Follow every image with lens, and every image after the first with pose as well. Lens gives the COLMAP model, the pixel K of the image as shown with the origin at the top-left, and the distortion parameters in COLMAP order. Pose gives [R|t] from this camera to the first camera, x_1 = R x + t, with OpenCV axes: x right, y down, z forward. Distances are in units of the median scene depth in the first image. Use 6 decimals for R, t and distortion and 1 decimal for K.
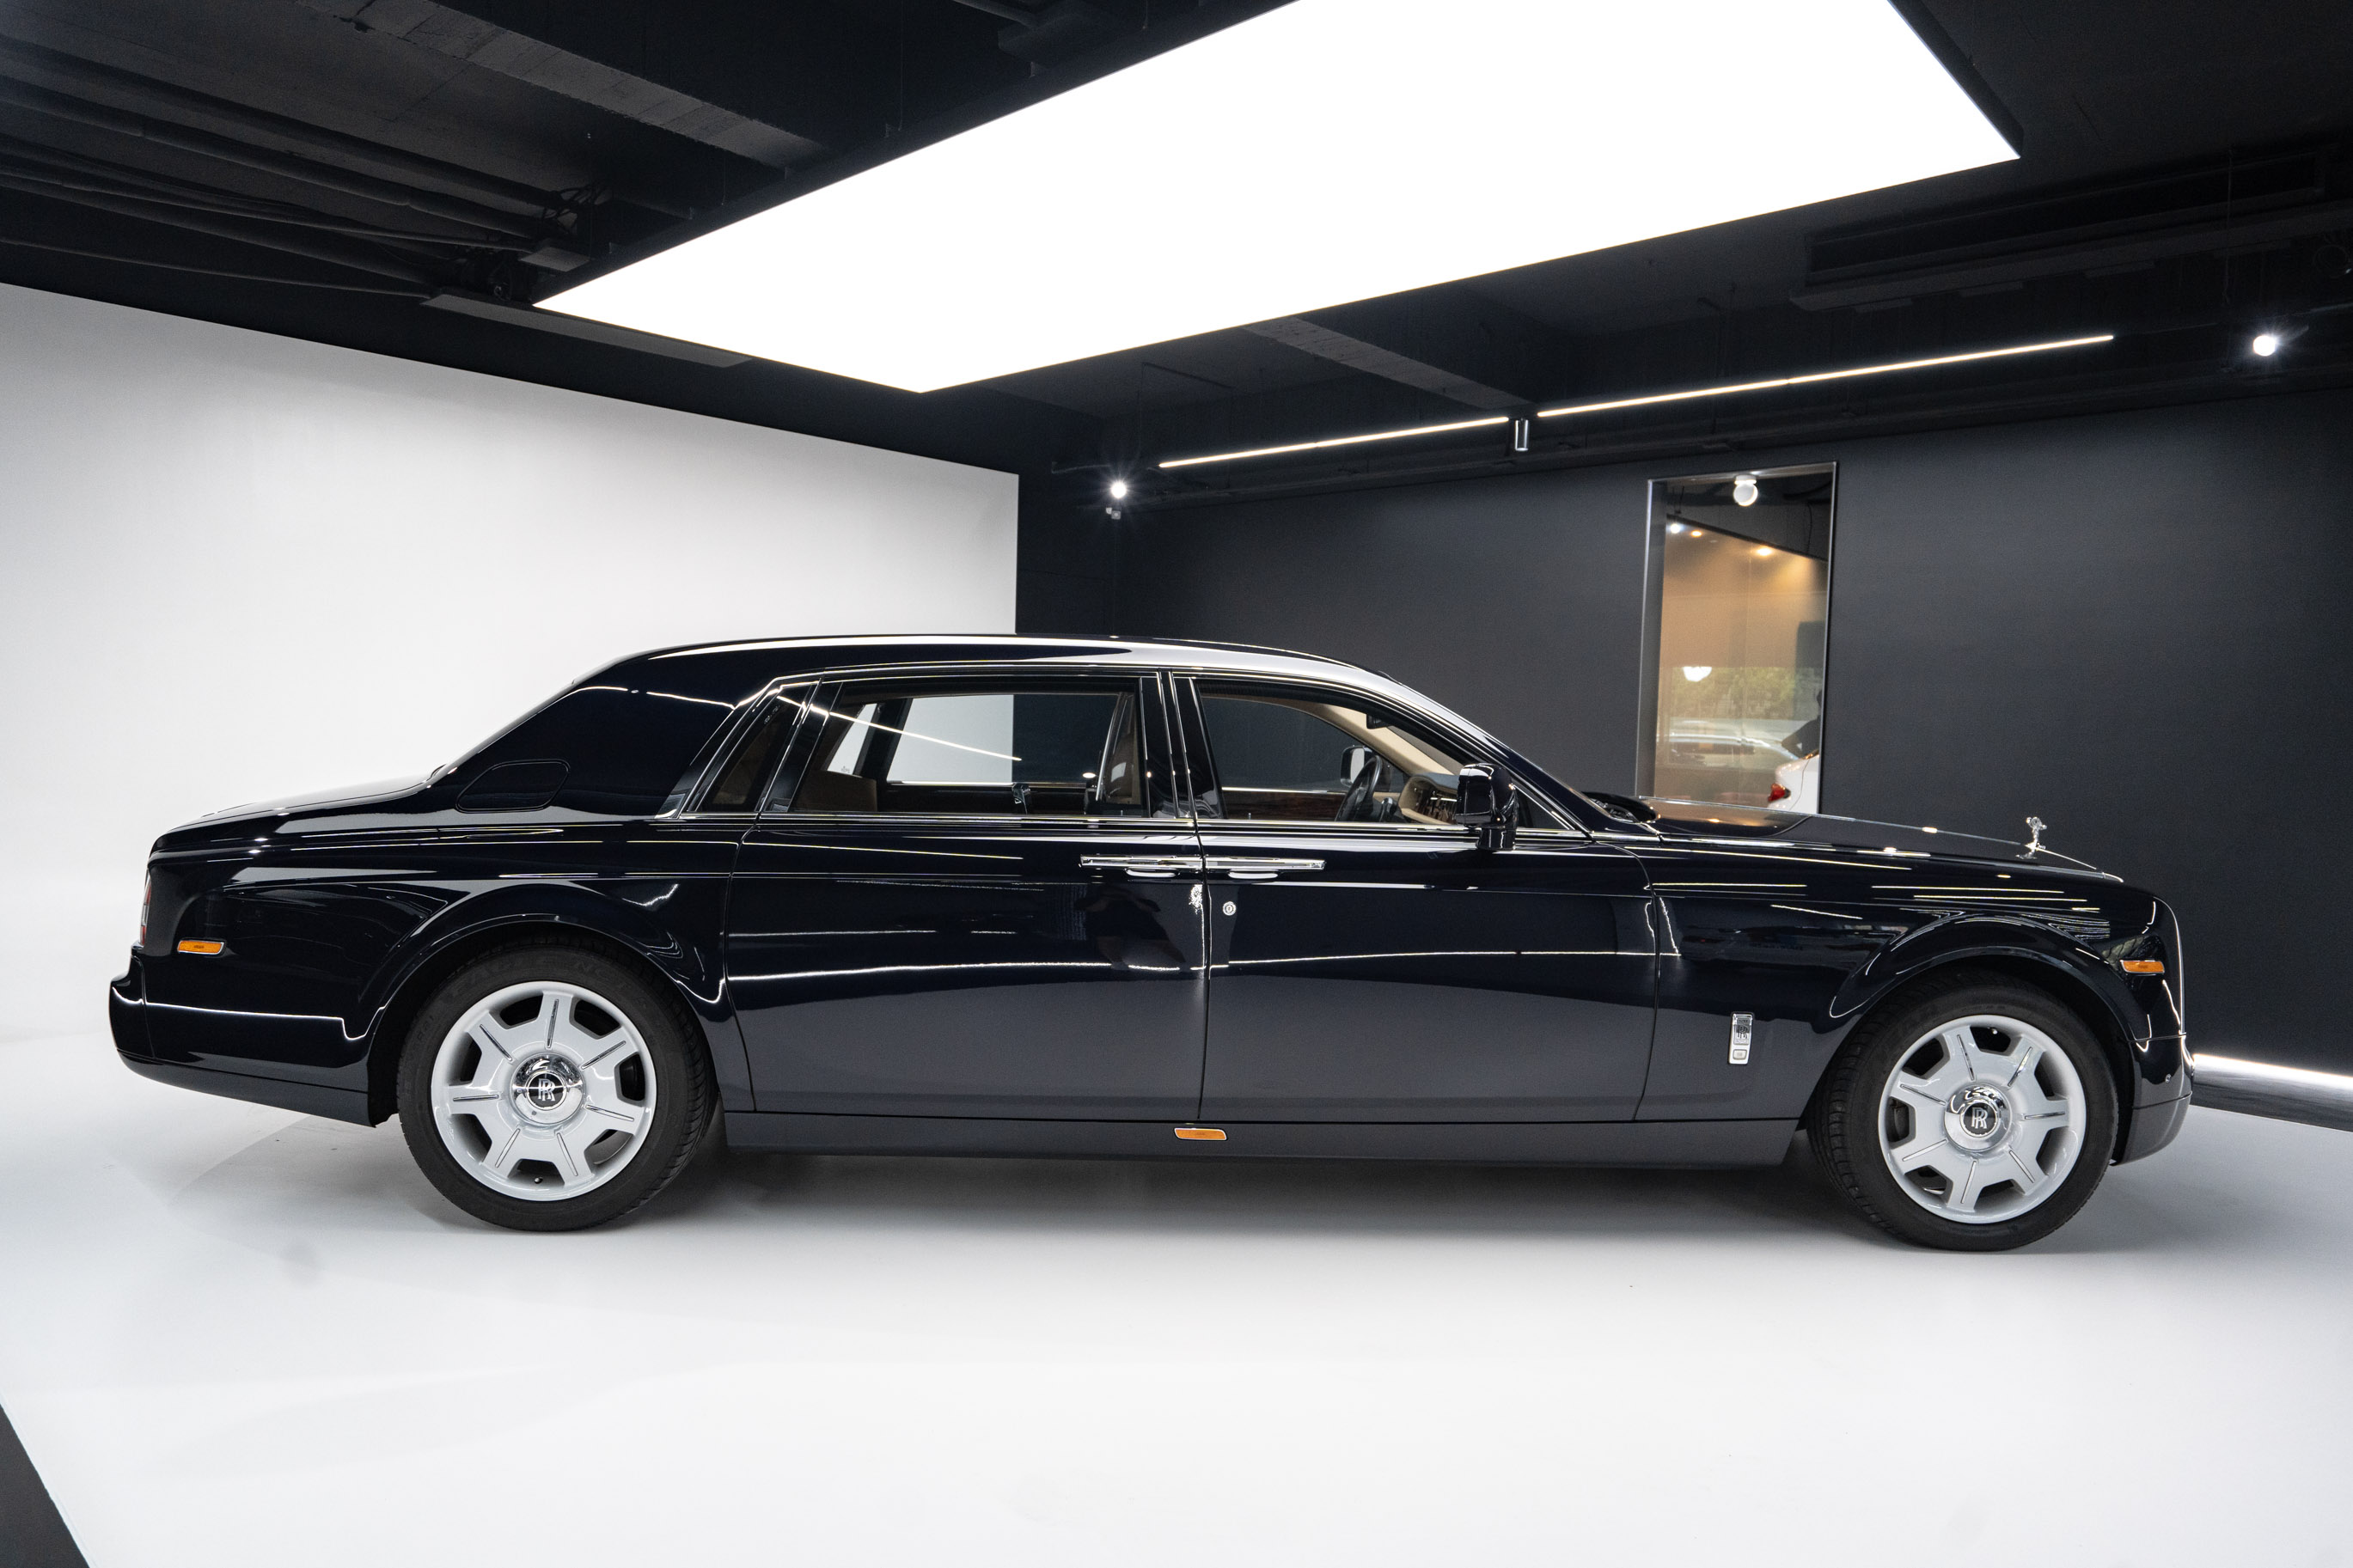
lens RADIAL K [[1467.7, 0, 1178.7], [0, 1467.7, 782.2], [0, 0, 1]] dist [0.003012, 0.000583]
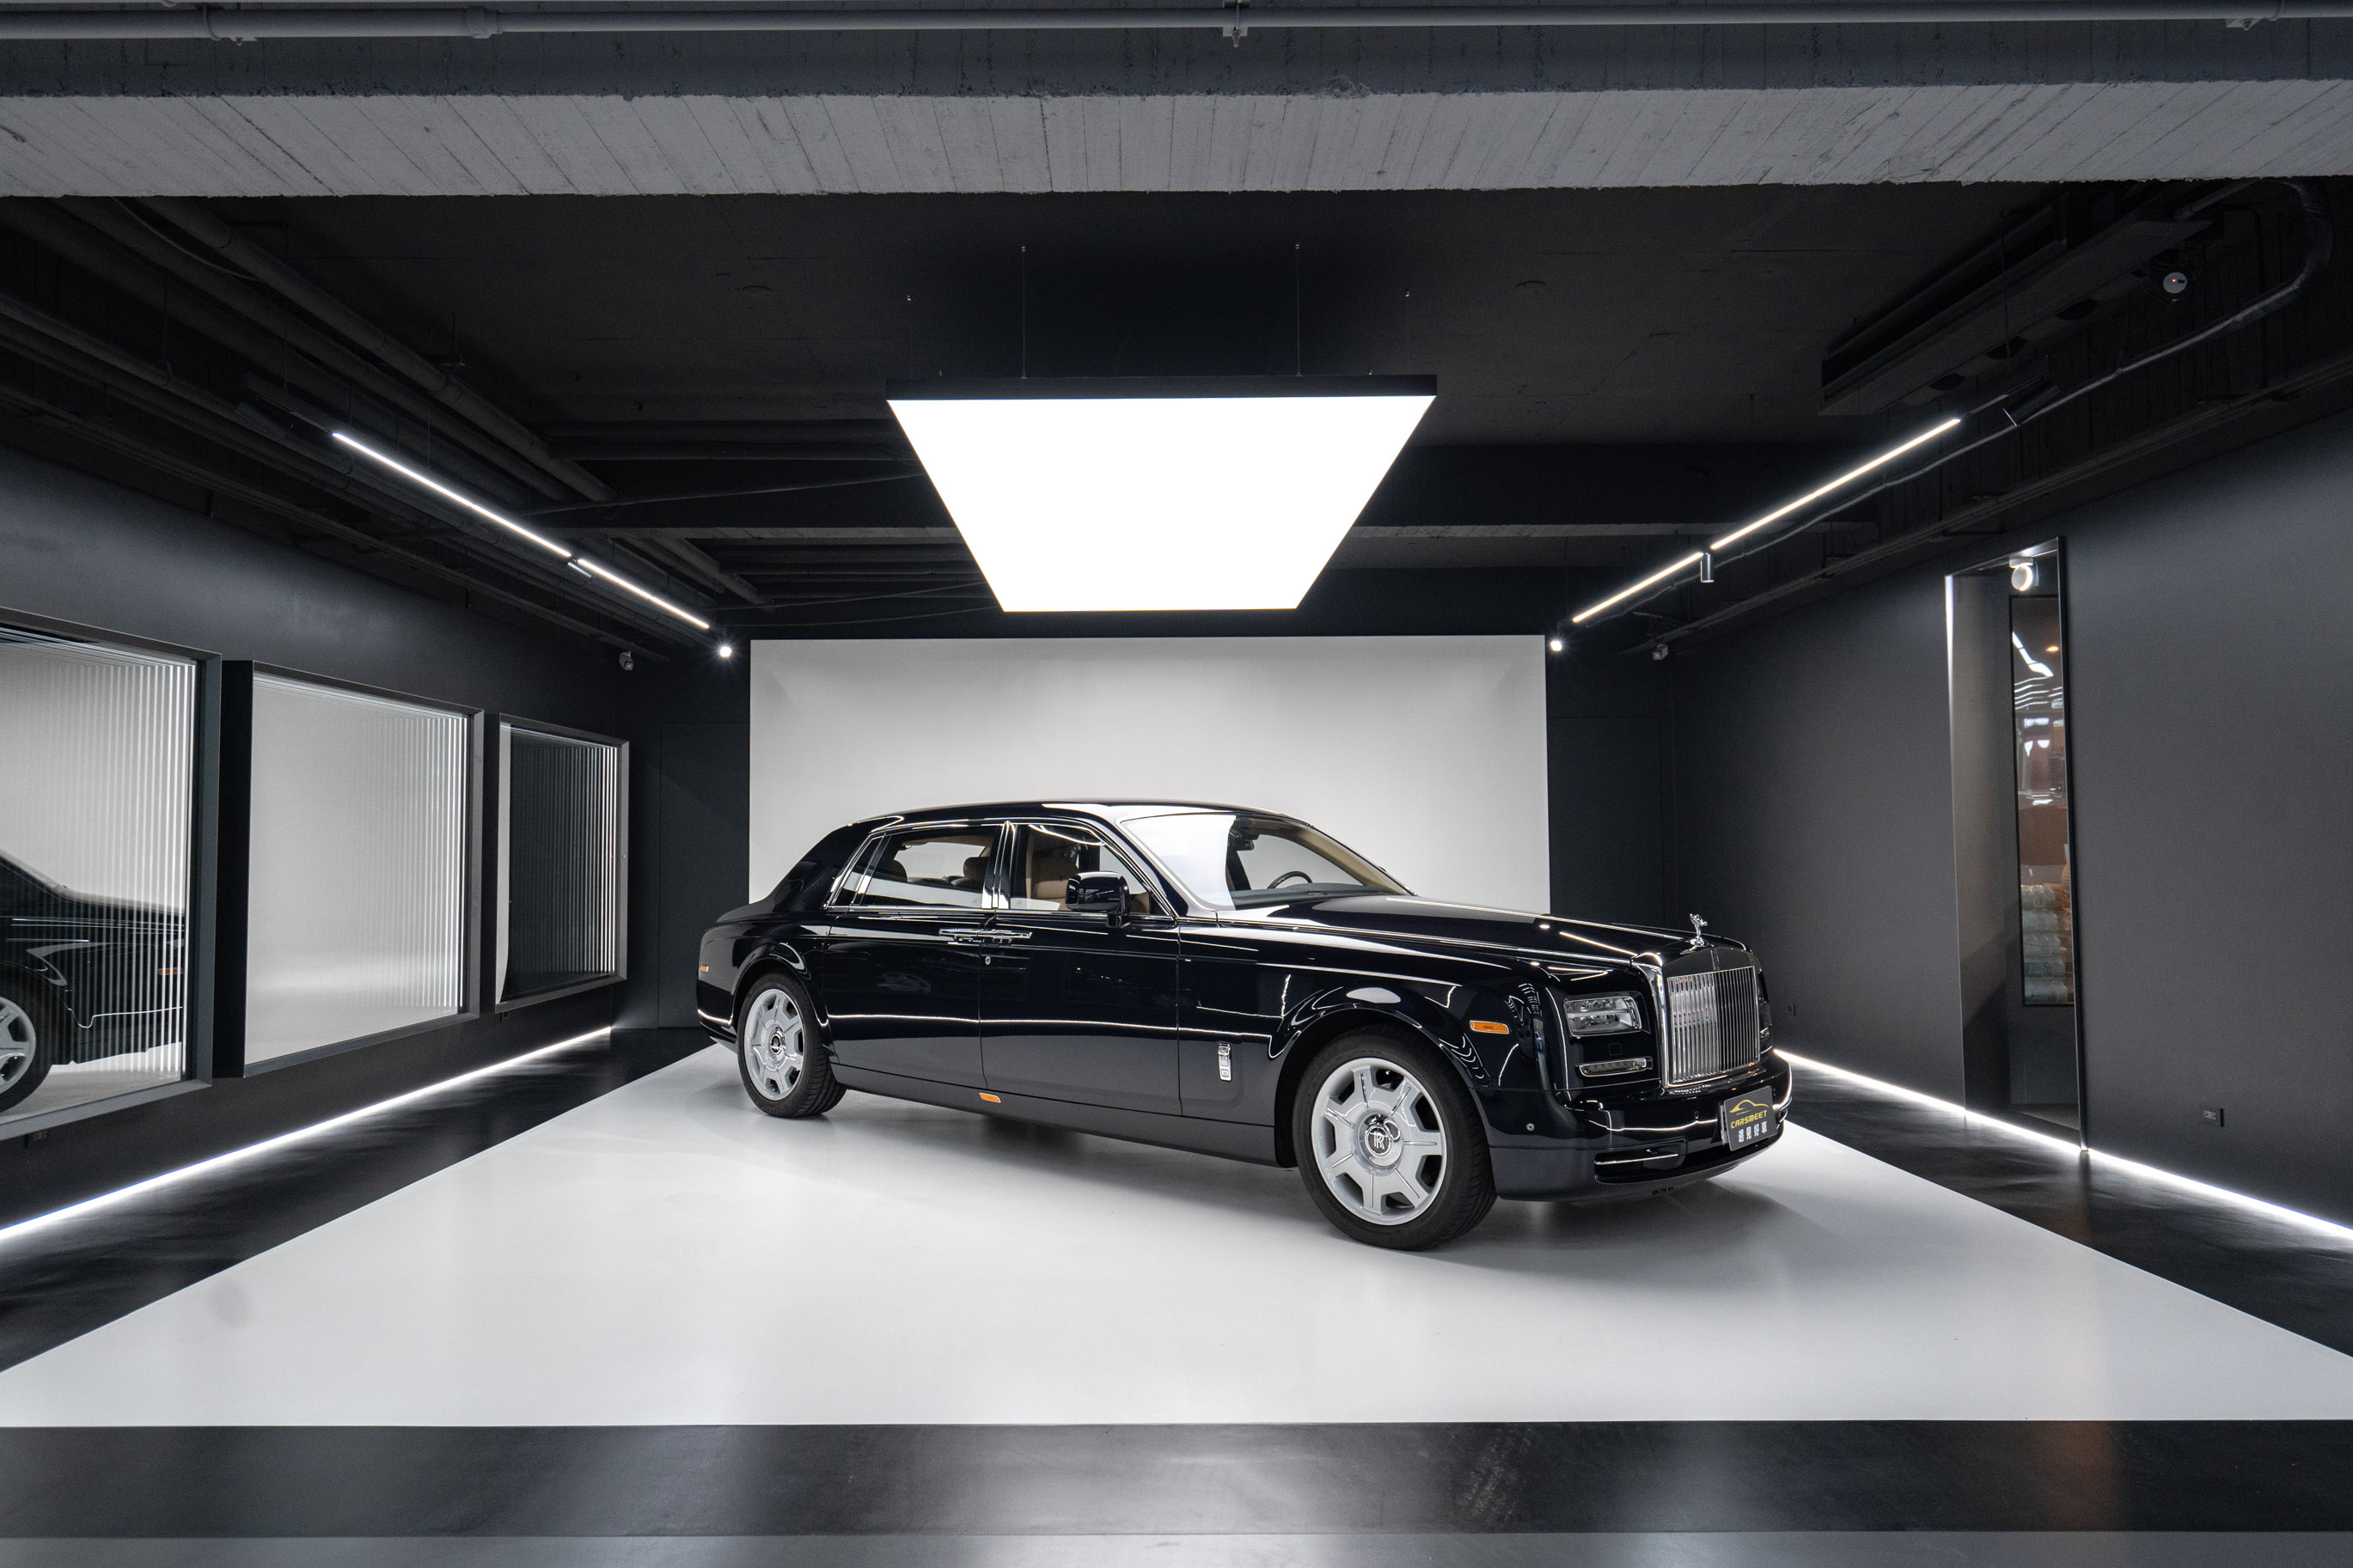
lens RADIAL K [[1550.2, 0, 1133.0], [0, 1550.2, 773.1], [0, 0, 1]] dist [0.005278, -0.000017]
pose [[0.679434, -0.067104, -0.730661, 1.411791], [-0.005865, 0.995281, -0.096860, 0.041161], [0.733713, 0.070095, 0.675834, -0.096952]]
